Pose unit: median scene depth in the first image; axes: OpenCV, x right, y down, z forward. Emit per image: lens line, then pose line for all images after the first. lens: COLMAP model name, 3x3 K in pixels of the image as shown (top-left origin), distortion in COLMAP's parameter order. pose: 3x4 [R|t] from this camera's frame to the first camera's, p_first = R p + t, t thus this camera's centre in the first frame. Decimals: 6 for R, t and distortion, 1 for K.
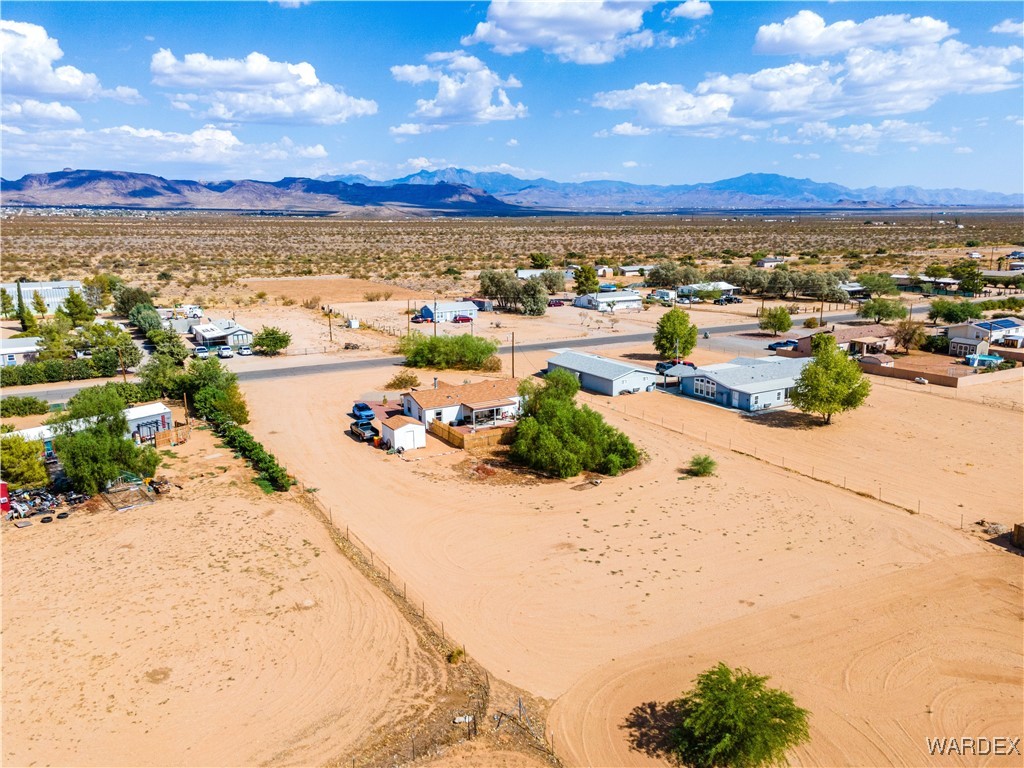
lens RADIAL K [[789.7, 0, 512.0], [0, 789.7, 384.0], [0, 0, 1]] dist [0.046341, 0.000604]
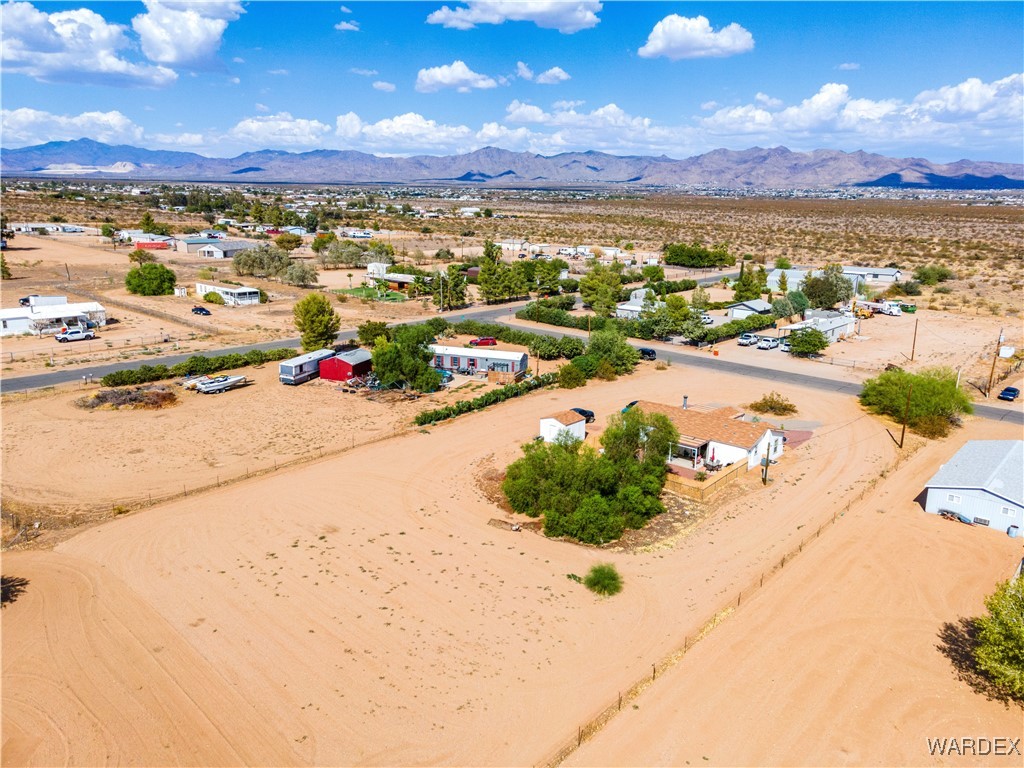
lens RADIAL K [[740.5, 0, 506.1], [0, 740.5, 386.1], [0, 0, 1]] dist [0.047255, 0.008770]
pose [[0.303635, 0.248020, -0.919941, 0.879596], [-0.218930, 0.957852, 0.185981, -0.187534], [0.927295, 0.144932, 0.345137, 0.743729]]
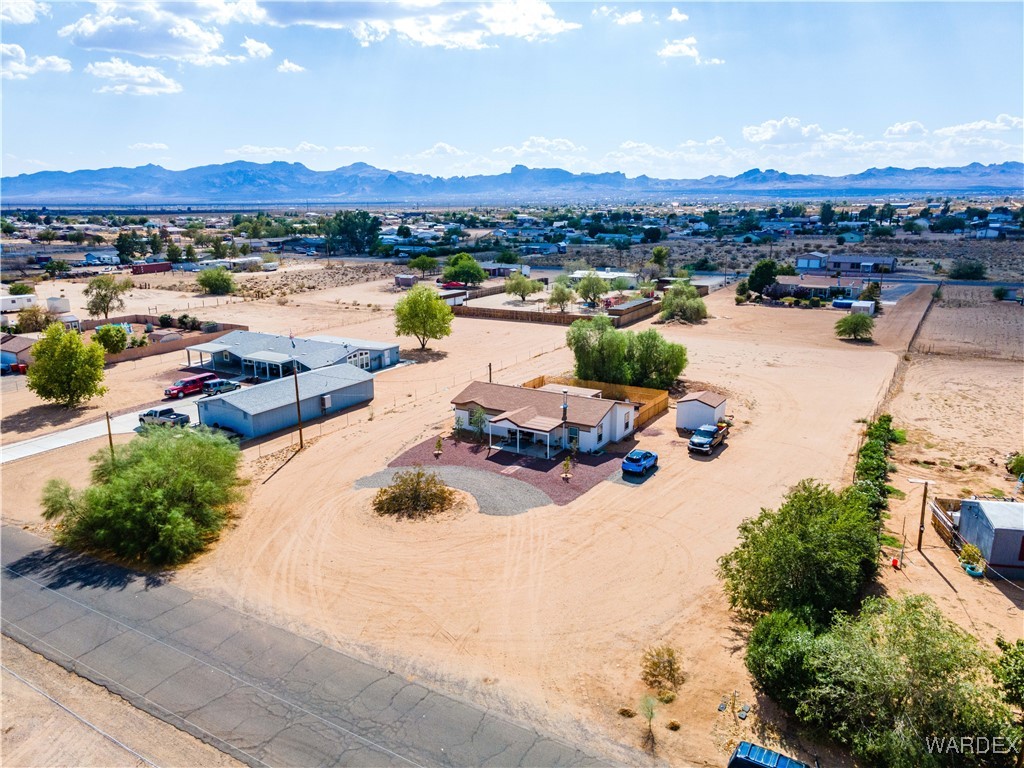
lens RADIAL K [[740.5, 0, 506.1], [0, 740.5, 386.1], [0, 0, 1]] dist [0.047255, 0.008770]
pose [[-0.471160, -0.204167, 0.858093, -0.912049], [0.197822, 0.923600, 0.328373, -0.340939], [-0.859578, 0.324466, -0.394775, 1.867288]]
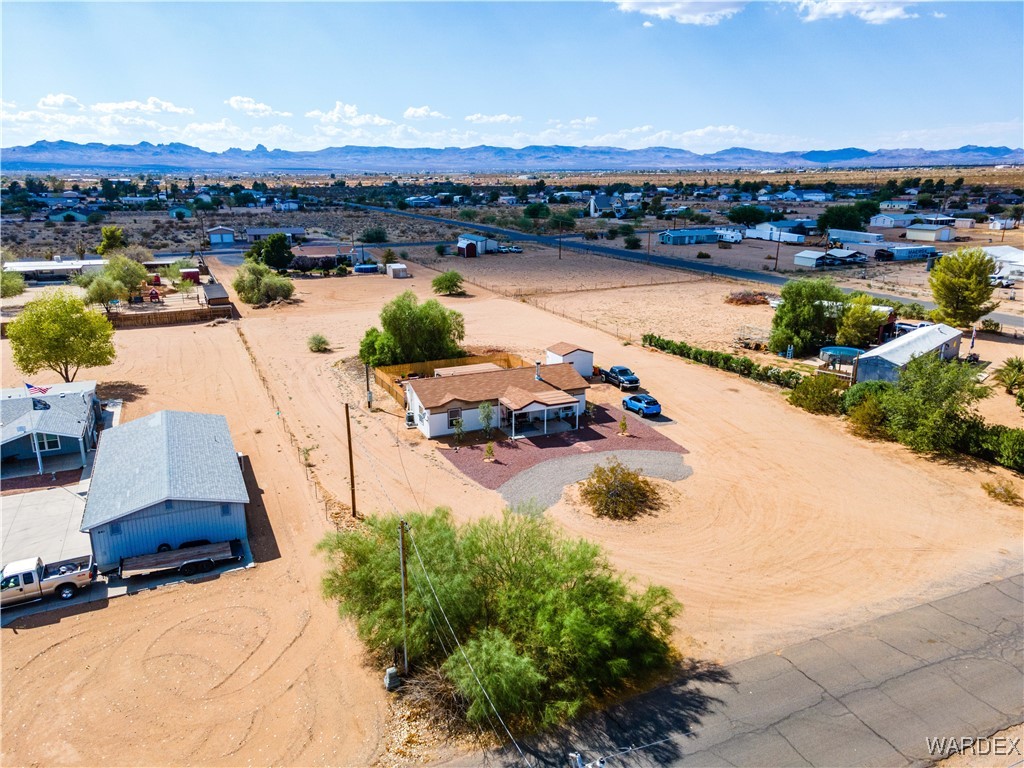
lens RADIAL K [[740.5, 0, 506.1], [0, 740.5, 386.1], [0, 0, 1]] dist [0.047255, 0.008770]
pose [[-0.993488, -0.018195, 0.112474, -0.202642], [0.037566, 0.879657, 0.474123, -0.420868], [-0.107565, 0.475261, -0.873245, 2.251041]]
